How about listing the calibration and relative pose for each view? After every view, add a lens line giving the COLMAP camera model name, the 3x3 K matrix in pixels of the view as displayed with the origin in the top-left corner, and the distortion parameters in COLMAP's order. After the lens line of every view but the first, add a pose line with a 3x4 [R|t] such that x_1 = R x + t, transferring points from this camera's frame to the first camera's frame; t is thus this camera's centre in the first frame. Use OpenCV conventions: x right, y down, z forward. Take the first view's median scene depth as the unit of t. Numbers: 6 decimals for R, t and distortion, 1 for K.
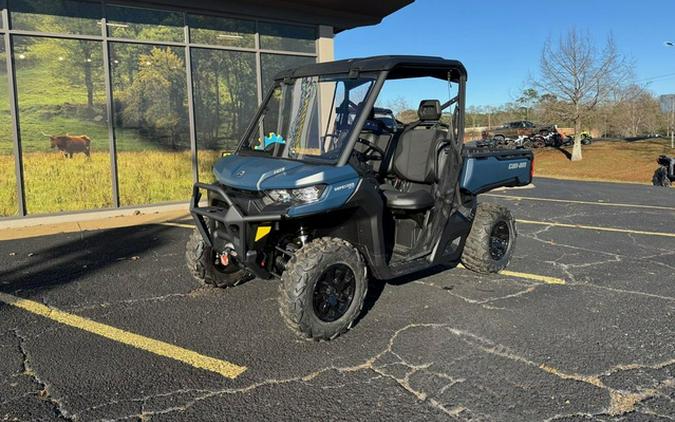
lens RADIAL K [[476.6, 0, 337.0], [0, 476.6, 181.1], [0, 0, 1]] dist [0.027437, -0.047259]
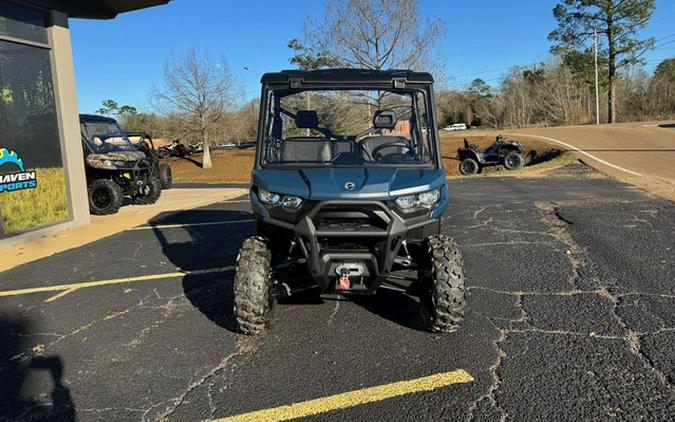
lens RADIAL K [[478.2, 0, 341.3], [0, 478.2, 178.3], [0, 0, 1]] dist [0.015936, -0.025487]
pose [[0.670347, -0.080361, 0.737683, -0.404205], [0.102465, 0.994620, 0.015240, -0.019804], [-0.734939, 0.065371, 0.674975, 0.179044]]
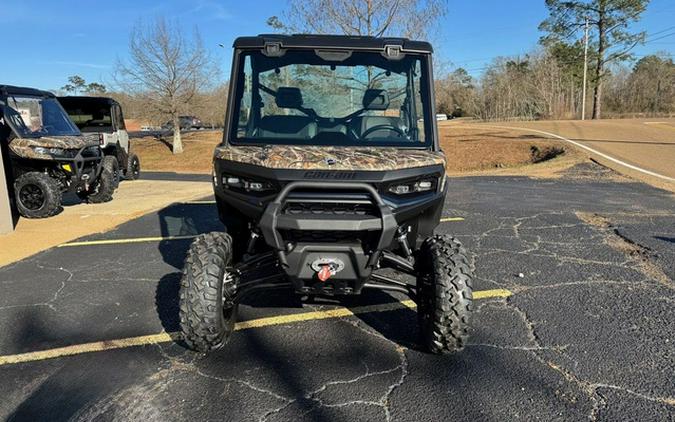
lens RADIAL K [[478.2, 0, 343.3], [0, 478.2, 208.7], [0, 0, 1]] dist [0.015936, -0.025487]
pose [[0.633036, -0.129987, 0.763131, -0.254025], [0.073248, 0.991436, 0.108114, -0.046175], [-0.770650, -0.012542, 0.637136, 0.380451]]
